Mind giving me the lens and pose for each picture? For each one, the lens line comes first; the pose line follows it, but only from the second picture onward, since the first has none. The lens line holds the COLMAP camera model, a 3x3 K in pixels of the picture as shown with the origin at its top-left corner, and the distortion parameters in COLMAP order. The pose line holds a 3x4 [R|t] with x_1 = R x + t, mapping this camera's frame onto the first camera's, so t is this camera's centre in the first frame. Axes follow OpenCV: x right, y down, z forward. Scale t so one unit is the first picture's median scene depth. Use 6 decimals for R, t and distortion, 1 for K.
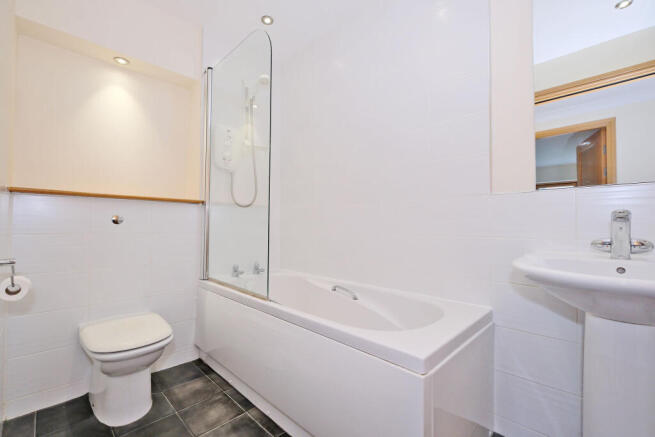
lens RADIAL K [[279.2, 0, 327.5], [0, 279.2, 218.5], [0, 0, 1]] dist [0.000563, 0.000321]
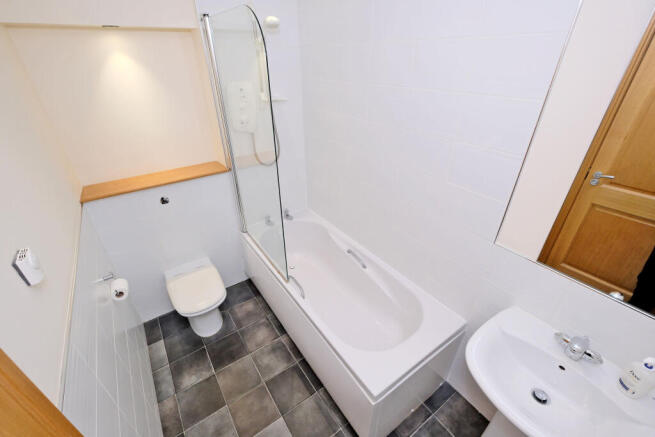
lens RADIAL K [[283.3, 0, 327.5], [0, 283.3, 218.5], [0, 0, 1]] dist [-0.001061, -0.000156]
pose [[0.984263, 0.078250, -0.158440, 0.136468], [0.016671, 0.851493, 0.524101, -0.584291], [0.175921, -0.518494, 0.836789, 0.078567]]
